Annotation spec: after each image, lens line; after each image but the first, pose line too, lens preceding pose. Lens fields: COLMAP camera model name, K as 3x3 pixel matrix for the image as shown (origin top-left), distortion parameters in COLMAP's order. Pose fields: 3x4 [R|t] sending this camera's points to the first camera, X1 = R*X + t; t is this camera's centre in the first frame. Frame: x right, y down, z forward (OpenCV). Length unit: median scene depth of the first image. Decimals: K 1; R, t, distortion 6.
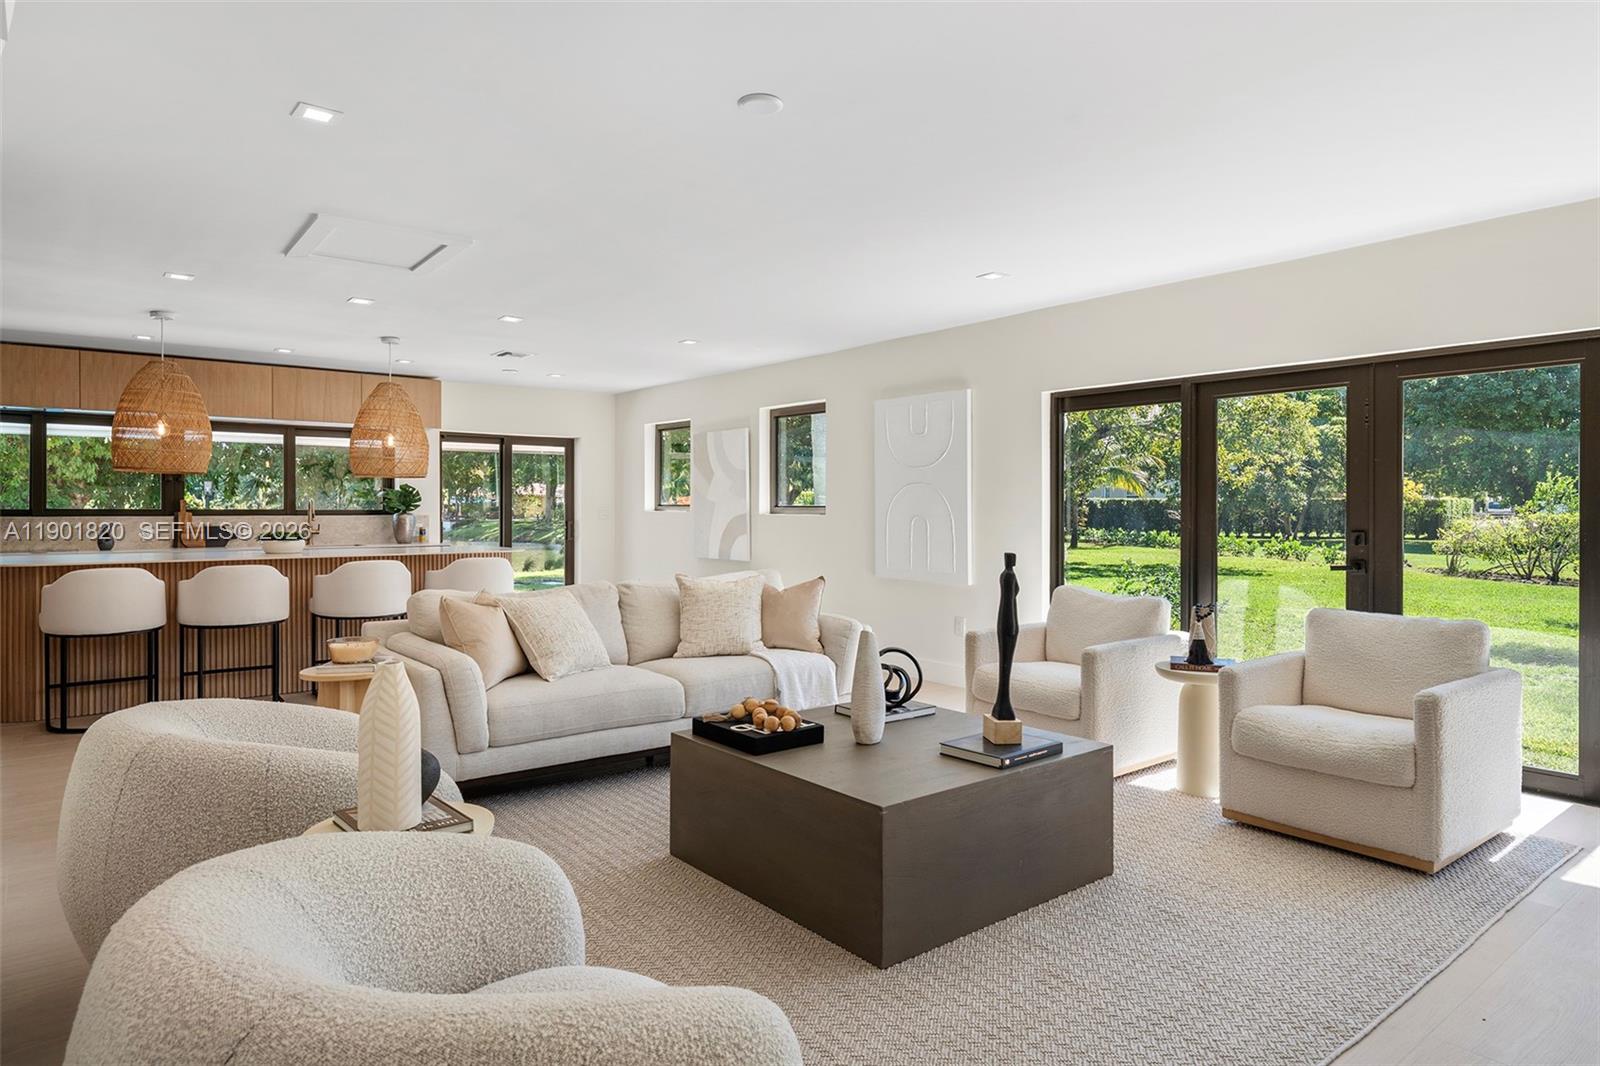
lens RADIAL K [[919.5, 0, 790.9], [0, 919.5, 516.1], [0, 0, 1]] dist [-0.006077, -0.002416]
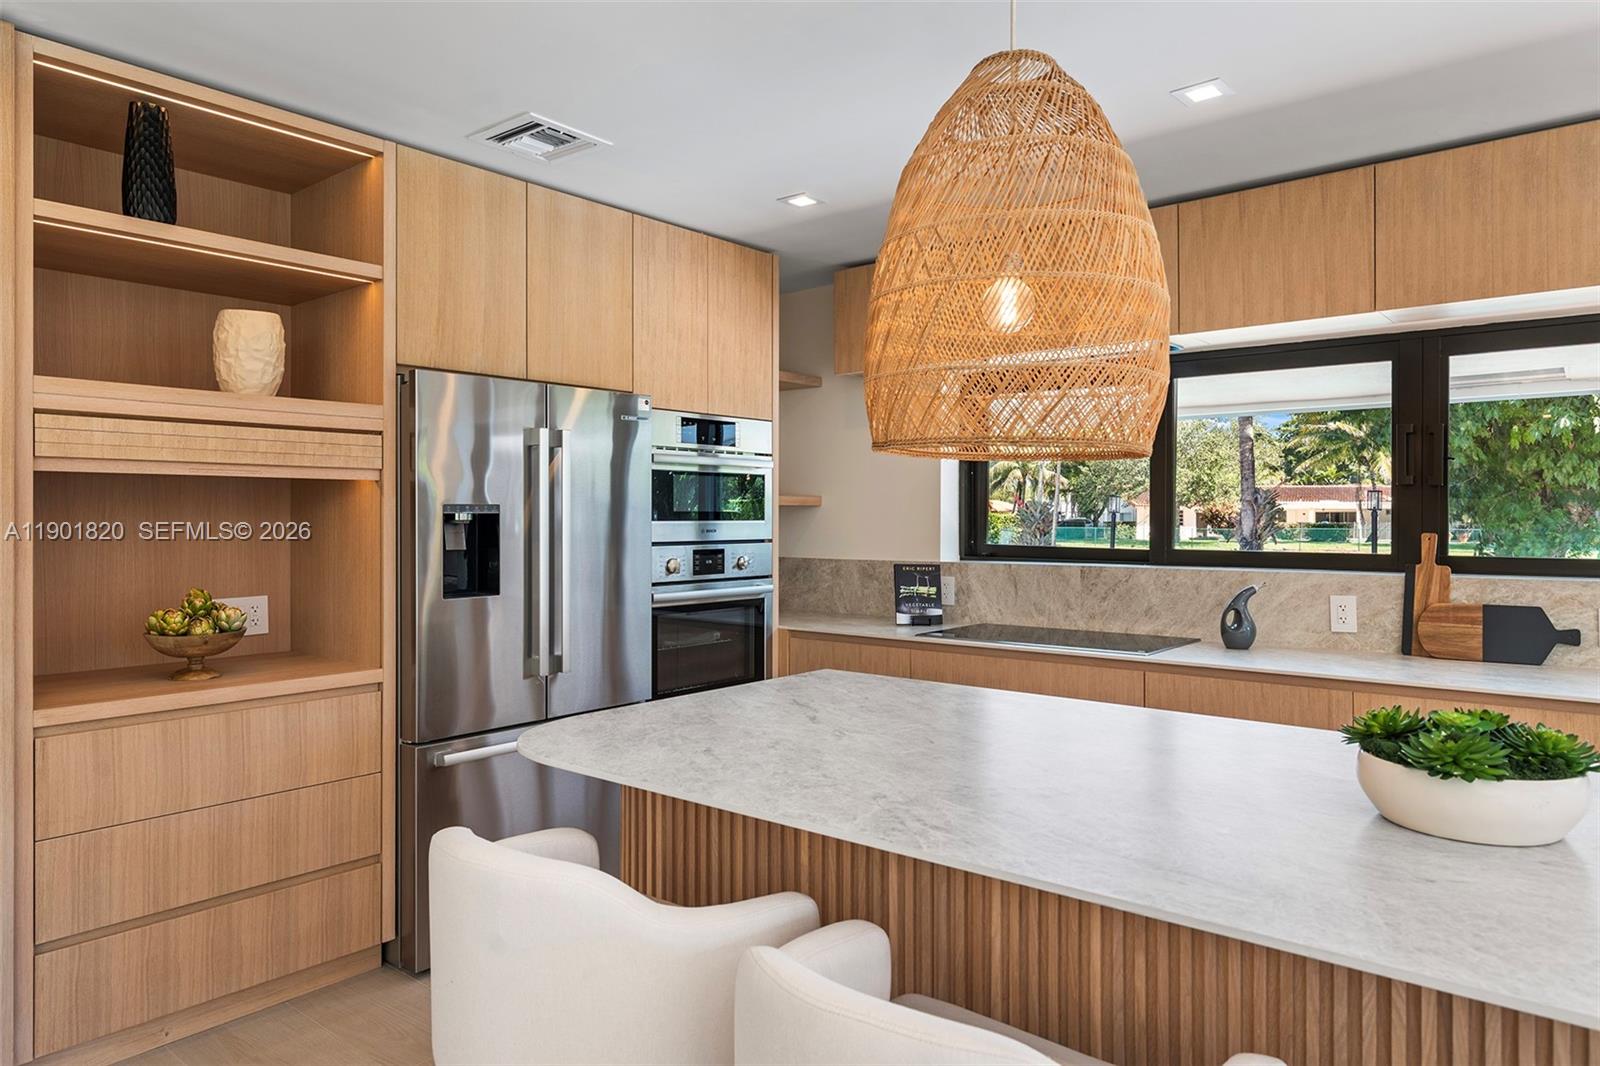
lens RADIAL K [[1013.7, 0, 796.6], [0, 1013.7, 529.6], [0, 0, 1]] dist [-0.011874, 0.003390]
pose [[0.185201, 0.008697, -0.982662, -0.293483], [-0.006064, 0.999952, 0.007707, -0.020784], [0.982682, 0.004532, 0.185244, 0.660125]]
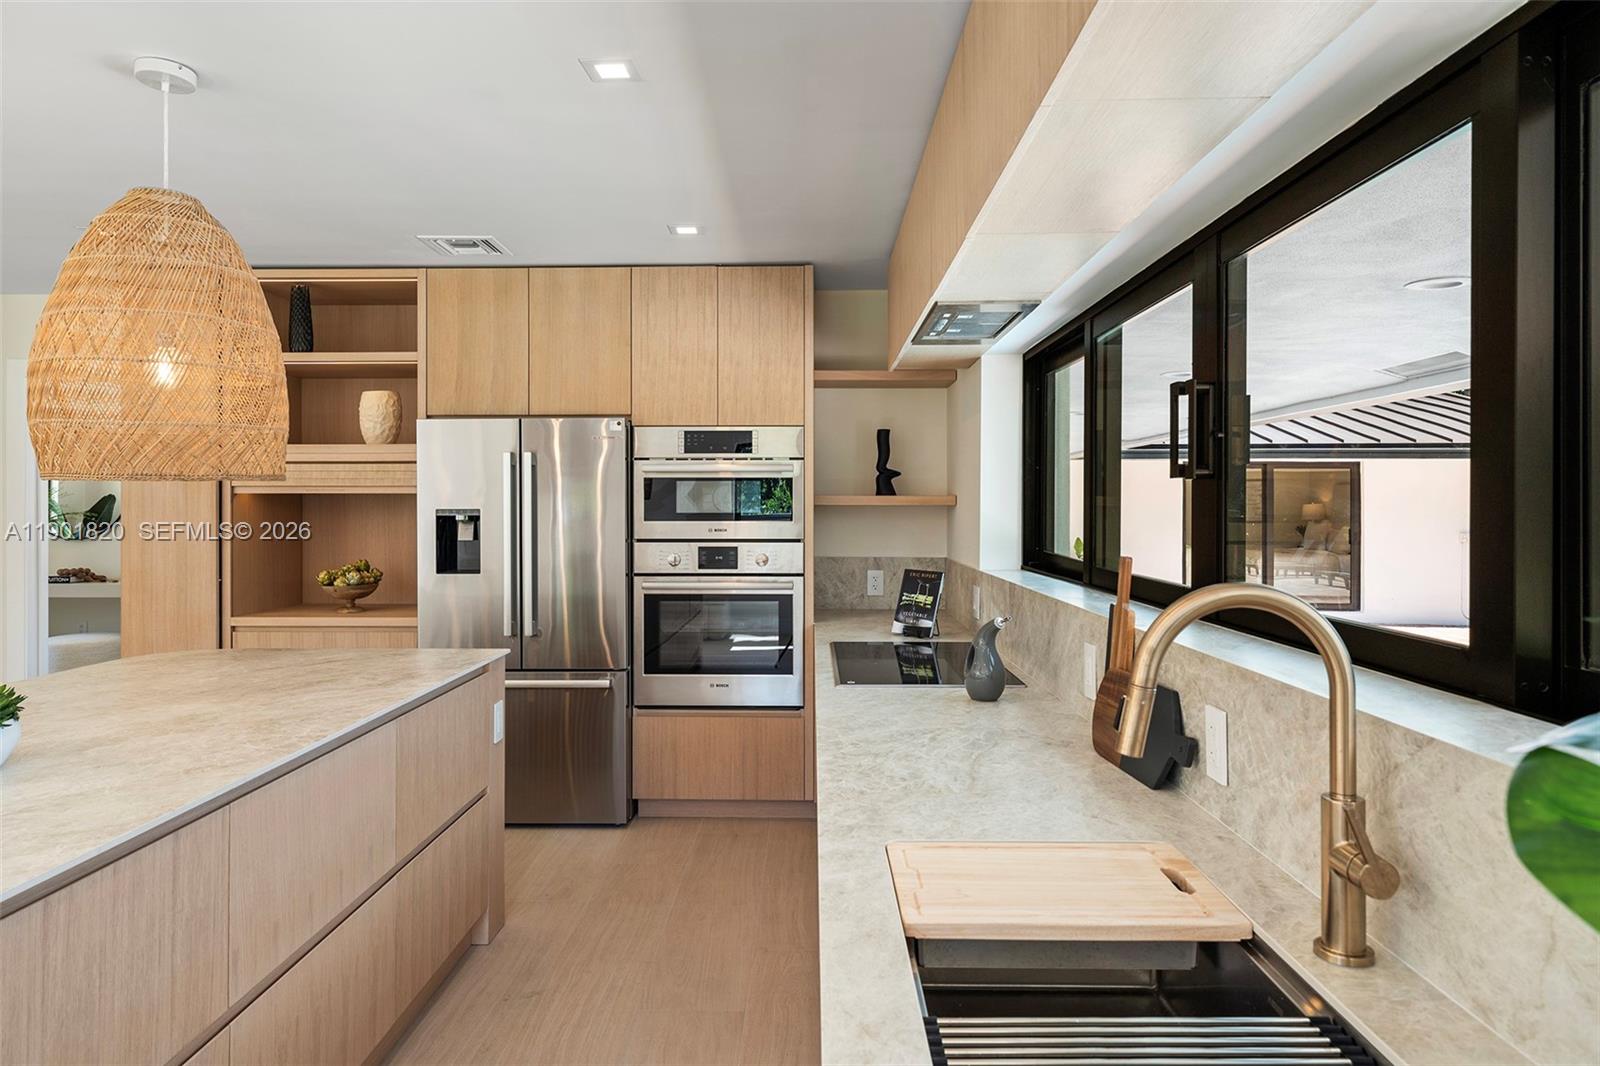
lens RADIAL K [[963.3, 0, 793.9], [0, 963.3, 518.2], [0, 0, 1]] dist [-0.017733, 0.000816]
pose [[-0.646302, 0.003146, -0.763076, -0.417321], [-0.008145, 0.999906, 0.011021, -0.028967], [0.763039, 0.013338, -0.646215, 1.096061]]
